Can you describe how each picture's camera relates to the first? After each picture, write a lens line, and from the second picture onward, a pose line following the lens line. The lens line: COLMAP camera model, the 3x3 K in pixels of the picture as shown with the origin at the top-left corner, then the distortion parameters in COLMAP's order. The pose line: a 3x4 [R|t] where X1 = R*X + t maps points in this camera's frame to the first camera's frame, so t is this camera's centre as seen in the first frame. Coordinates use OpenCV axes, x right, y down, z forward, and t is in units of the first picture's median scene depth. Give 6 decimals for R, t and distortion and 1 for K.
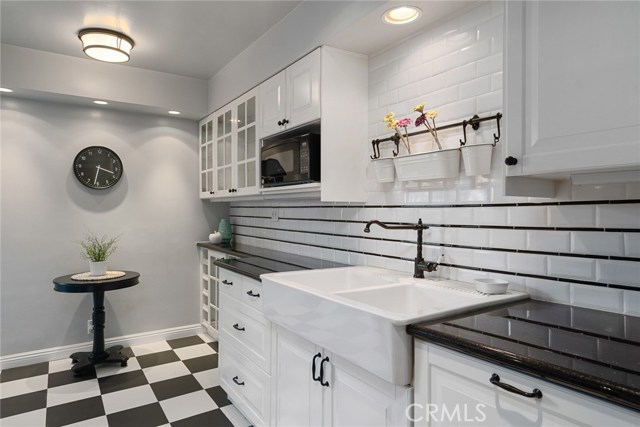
lens RADIAL K [[379.0, 0, 314.0], [0, 379.0, 215.2], [0, 0, 1]] dist [0.003989, -0.002351]
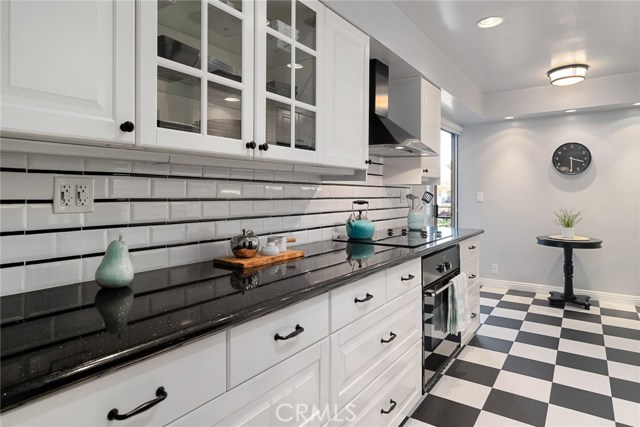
lens RADIAL K [[376.3, 0, 314.3], [0, 376.3, 186.8], [0, 0, 1]] dist [0.003393, 0.001392]
pose [[0.339103, -0.016142, -0.940611, 0.371652], [-0.013247, 0.999672, -0.021931, 0.015645], [0.940656, 0.019897, 0.338778, -0.299961]]
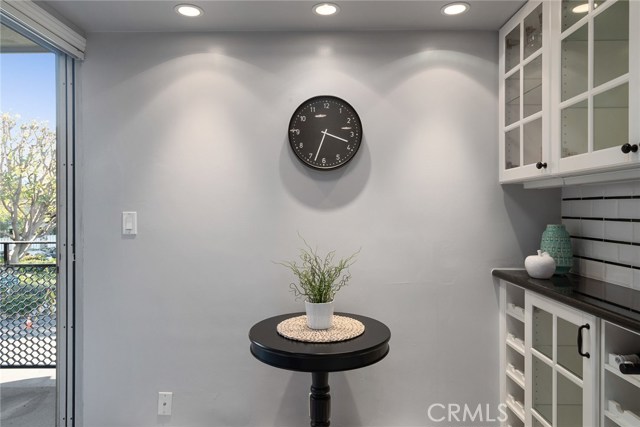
lens RADIAL K [[390.1, 0, 322.1], [0, 390.1, 210.1], [0, 0, 1]] dist [0.004632, 0.000163]
pose [[0.830422, -0.000872, -0.557135, -0.236241], [-0.004629, 0.999953, -0.008464, -0.002355], [0.557116, 0.009607, 0.830379, 0.497301]]
